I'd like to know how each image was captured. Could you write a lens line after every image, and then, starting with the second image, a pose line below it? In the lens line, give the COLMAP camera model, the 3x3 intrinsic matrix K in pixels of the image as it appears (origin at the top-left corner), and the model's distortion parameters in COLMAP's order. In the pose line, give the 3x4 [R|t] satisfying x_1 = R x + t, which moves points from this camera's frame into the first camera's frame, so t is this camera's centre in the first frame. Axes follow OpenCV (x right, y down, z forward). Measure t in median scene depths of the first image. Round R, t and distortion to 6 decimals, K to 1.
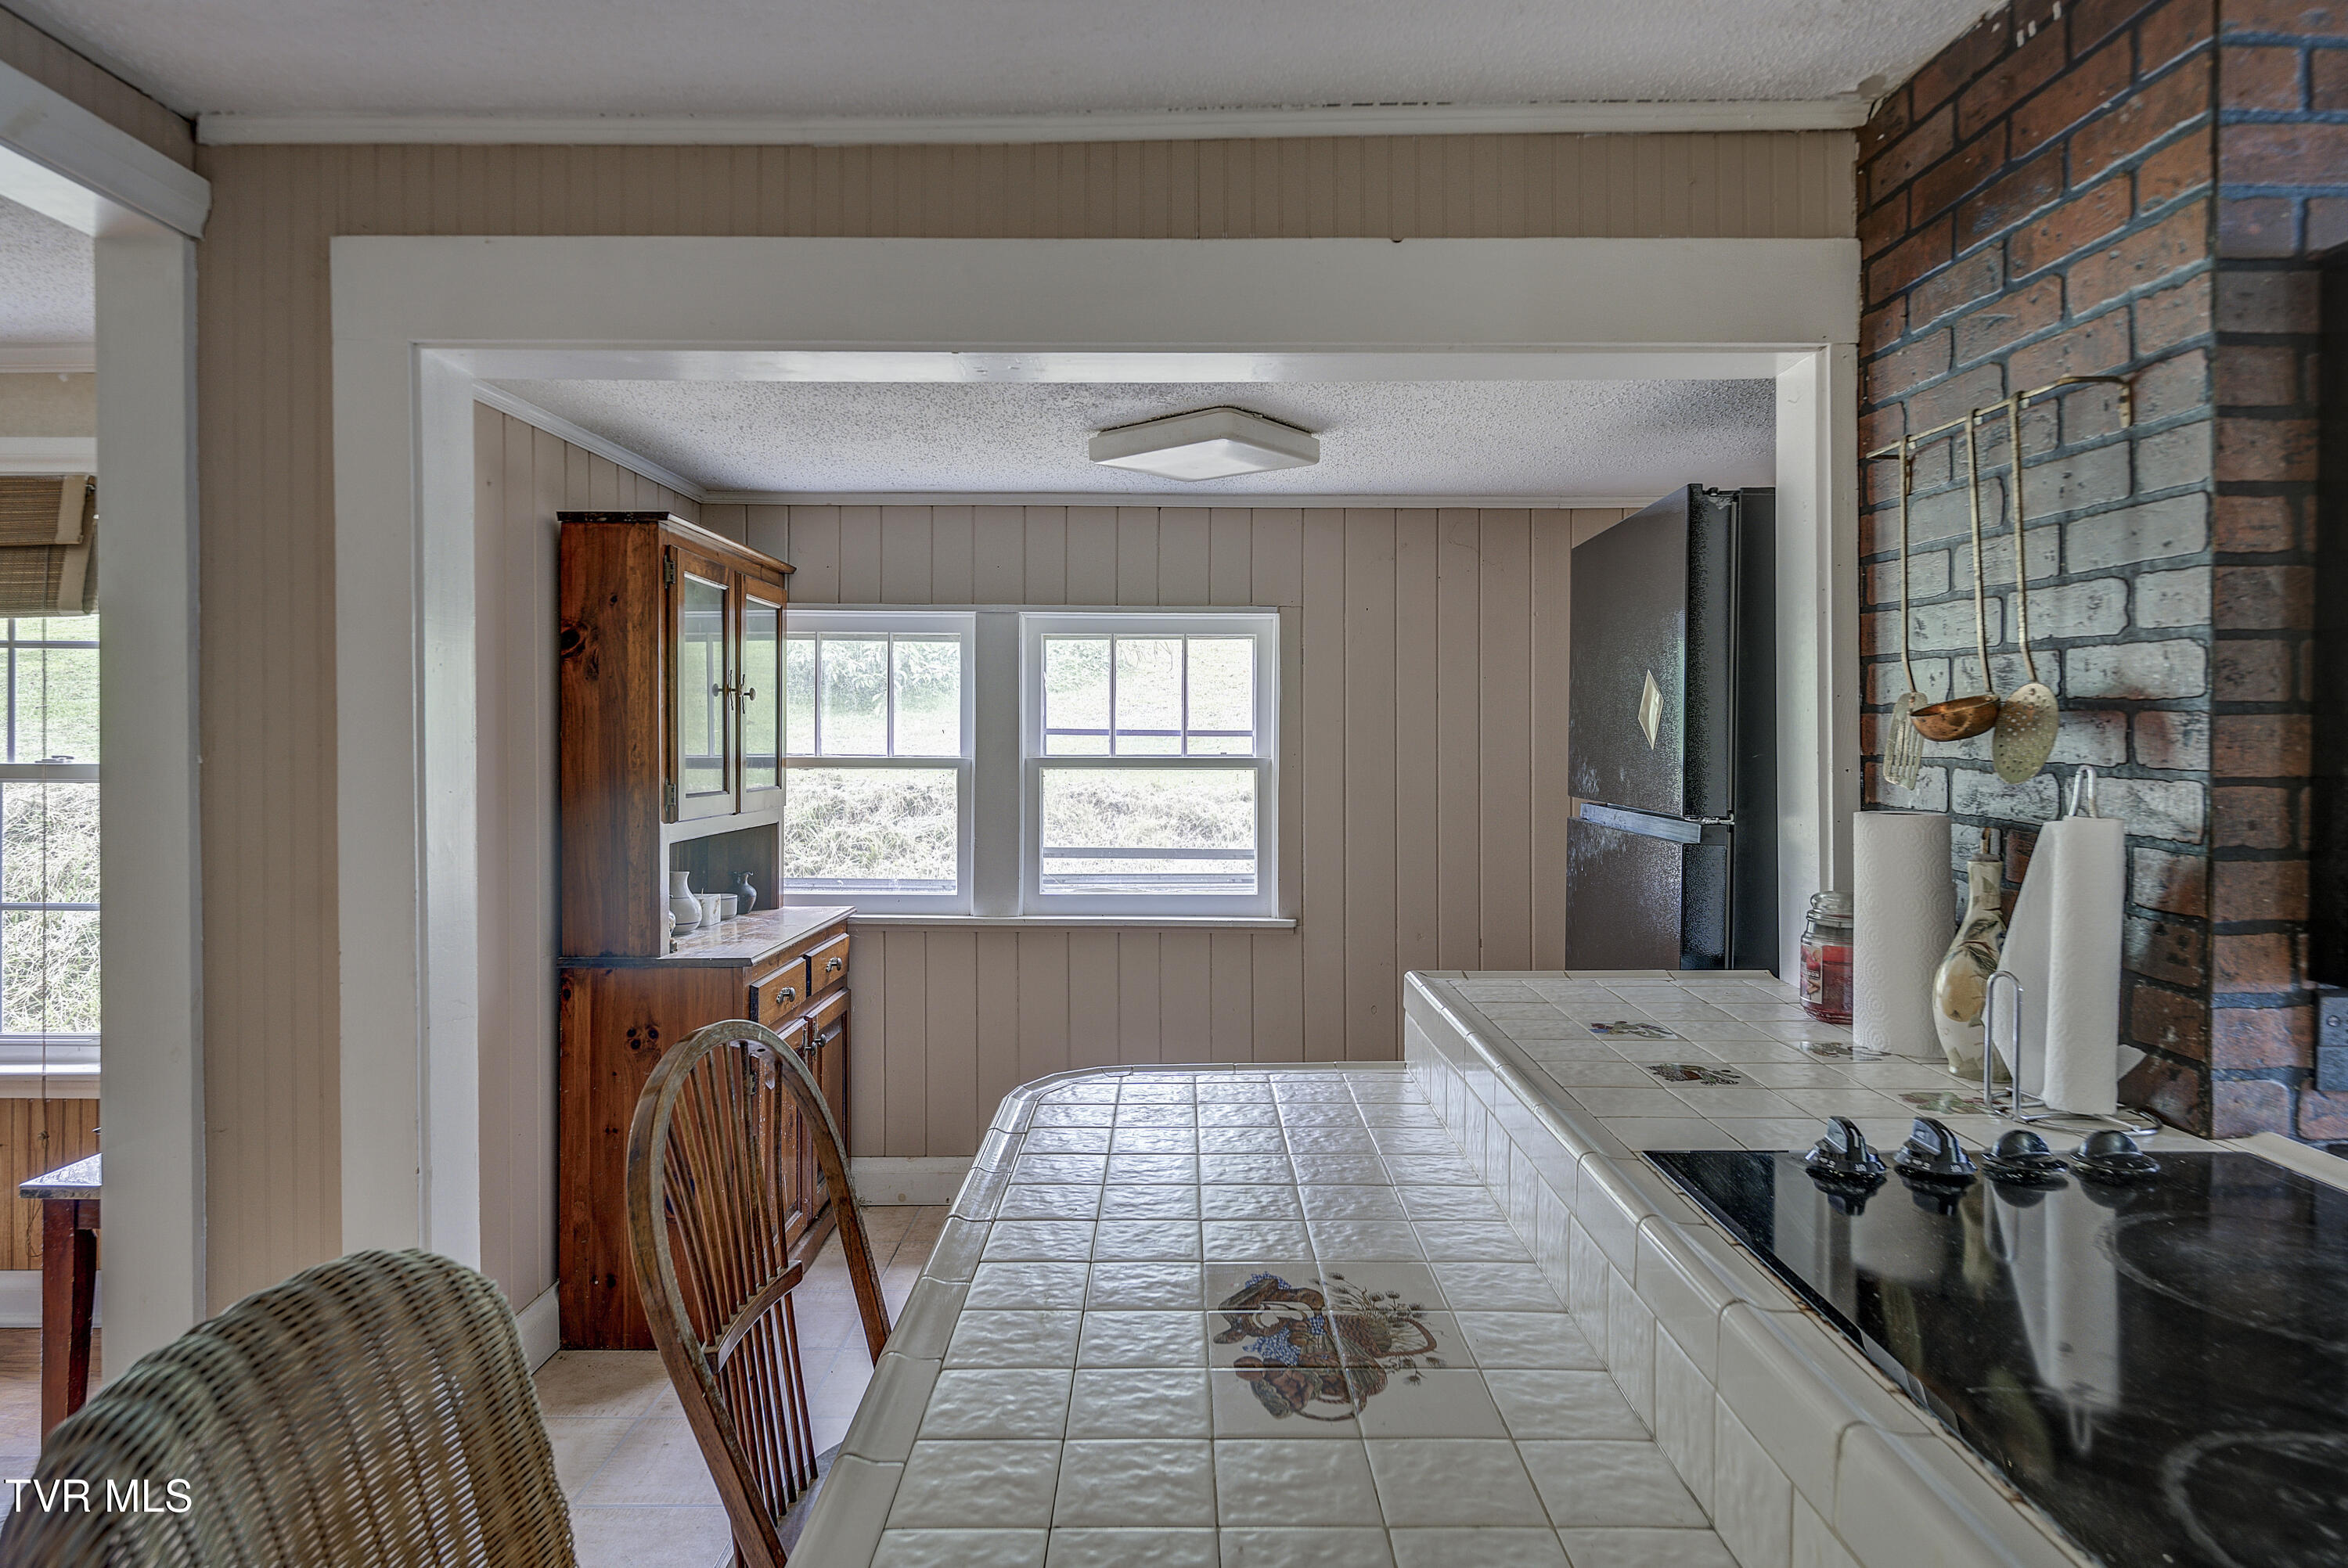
lens RADIAL K [[1406.6, 0, 1169.1], [0, 1406.6, 759.4], [0, 0, 1]] dist [0.020004, 0.000322]
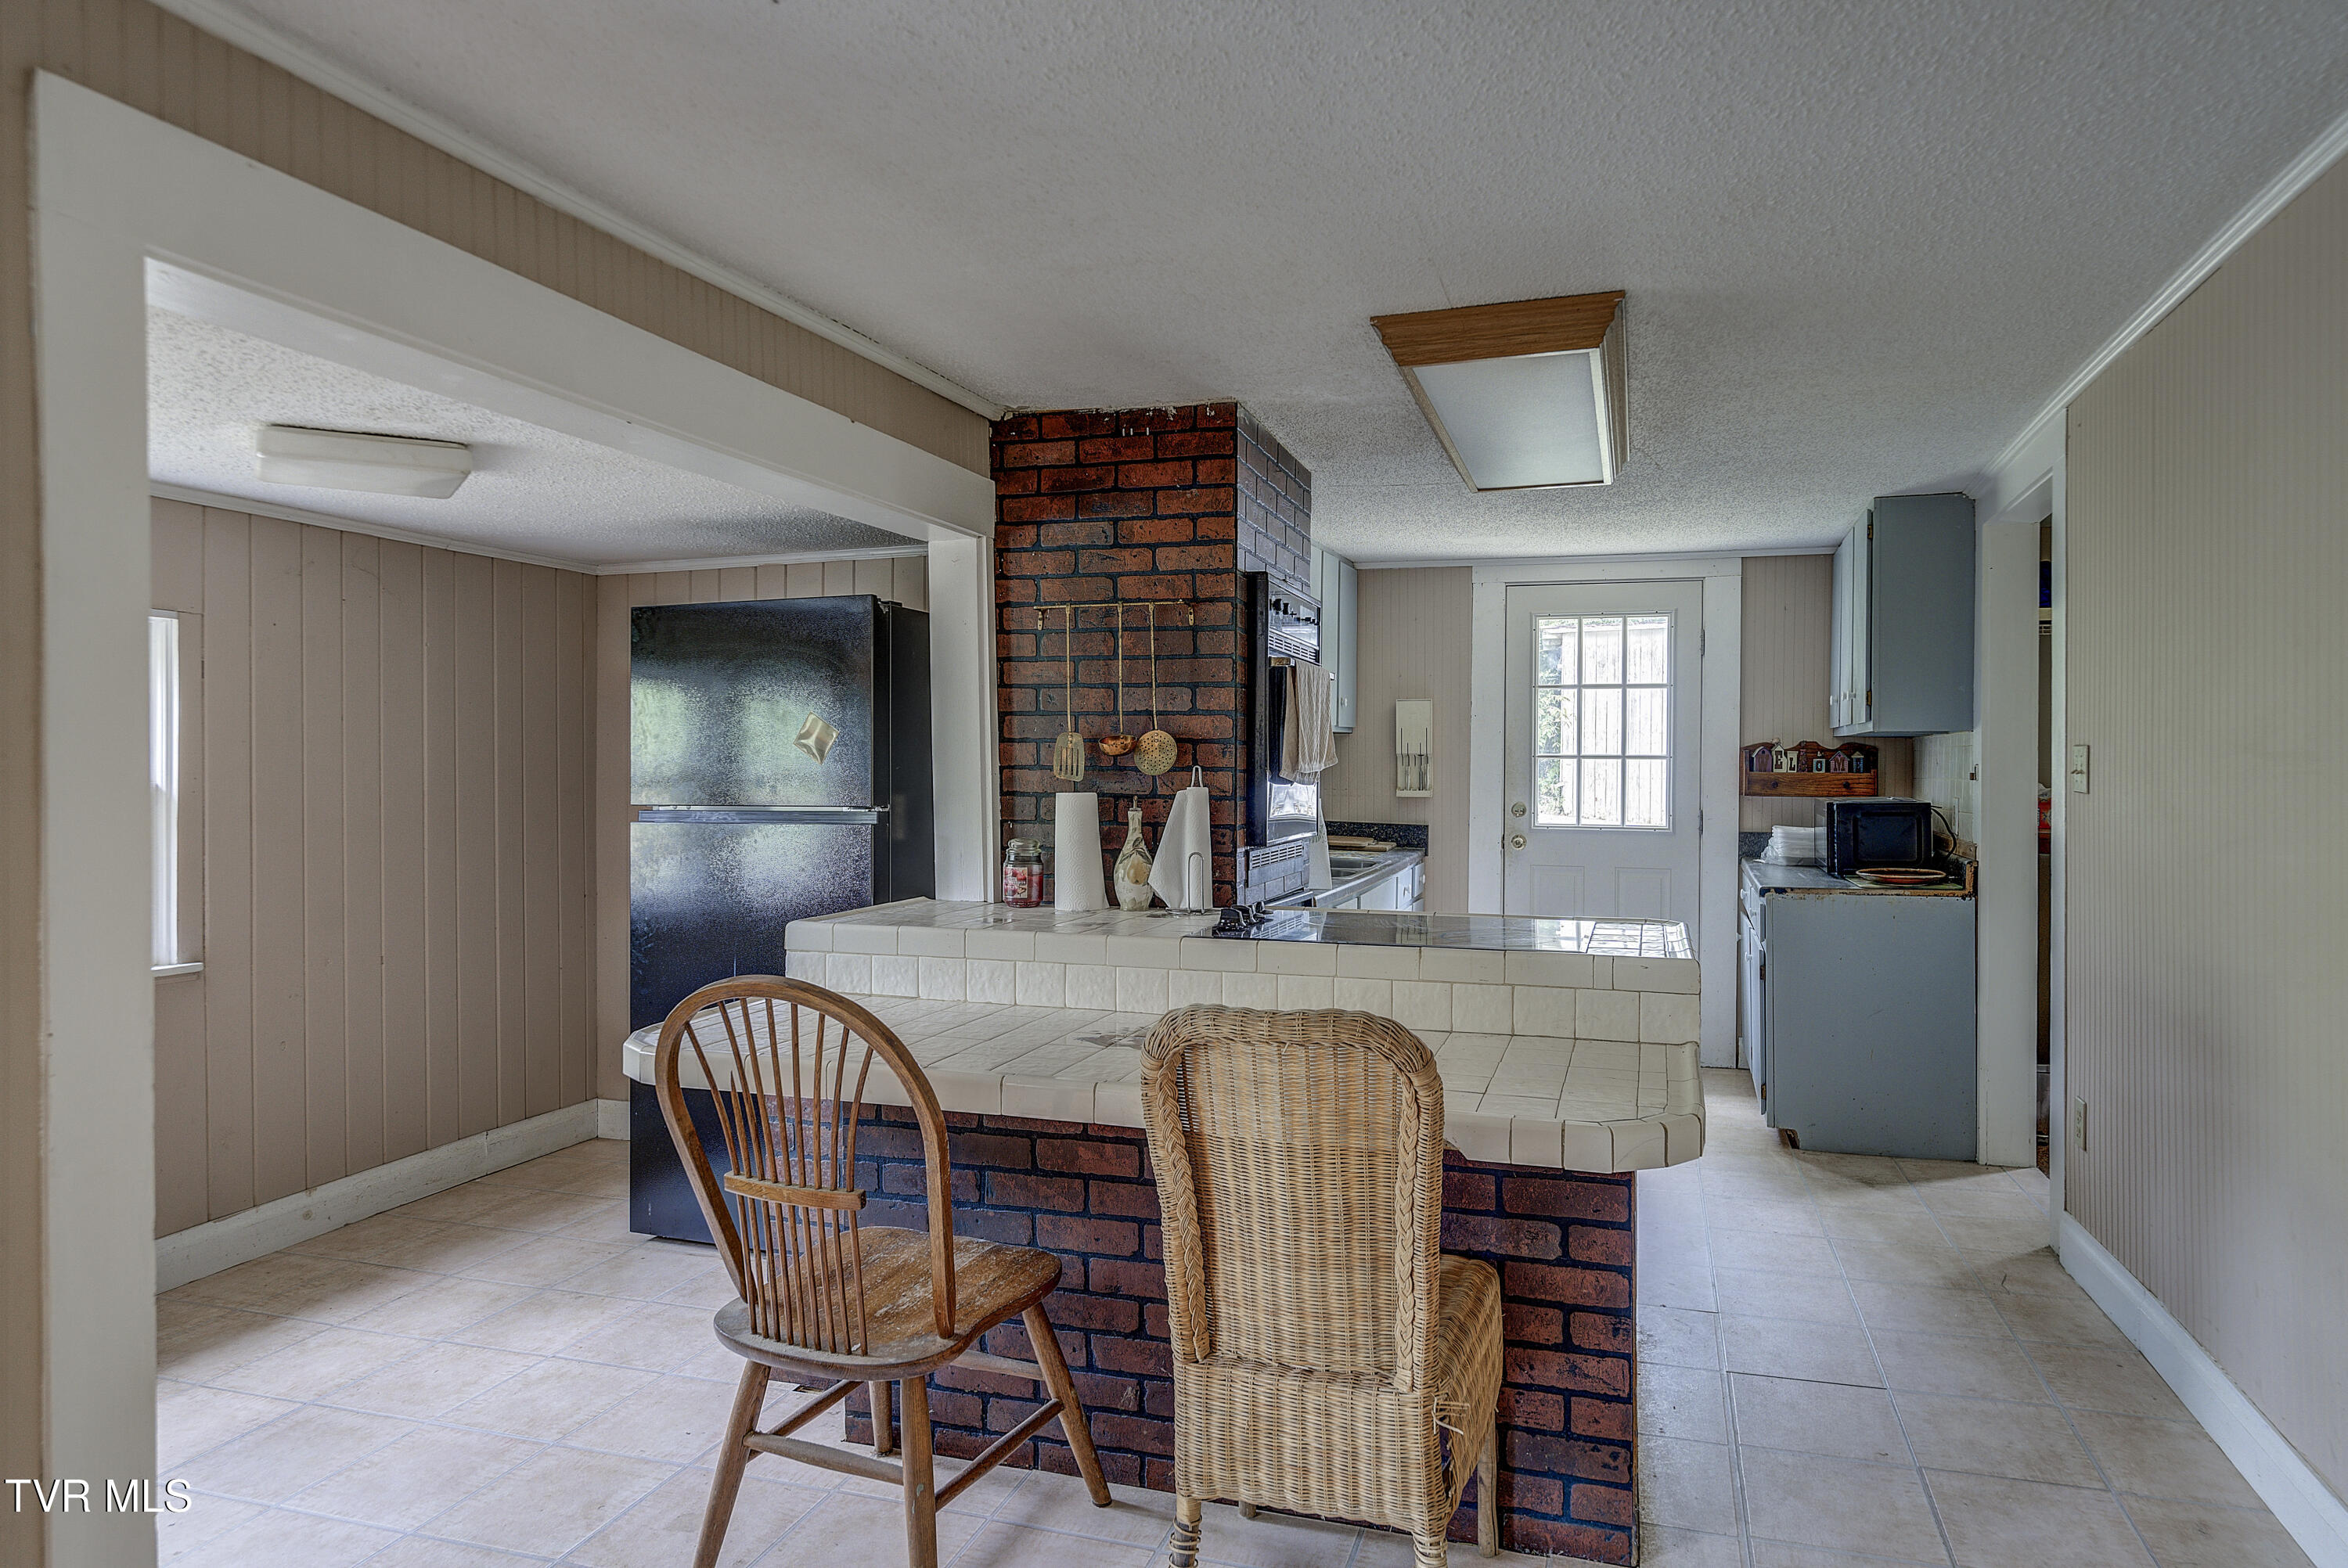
lens RADIAL K [[1358.9, 0, 1174.0], [0, 1358.9, 784.0], [0, 0, 1]] dist [0.025068, 0.001224]
pose [[0.324612, -0.016907, 0.945696, -1.119399], [0.012404, 0.999830, 0.013617, 0.002607], [-0.945766, 0.007311, 0.324767, 0.211598]]
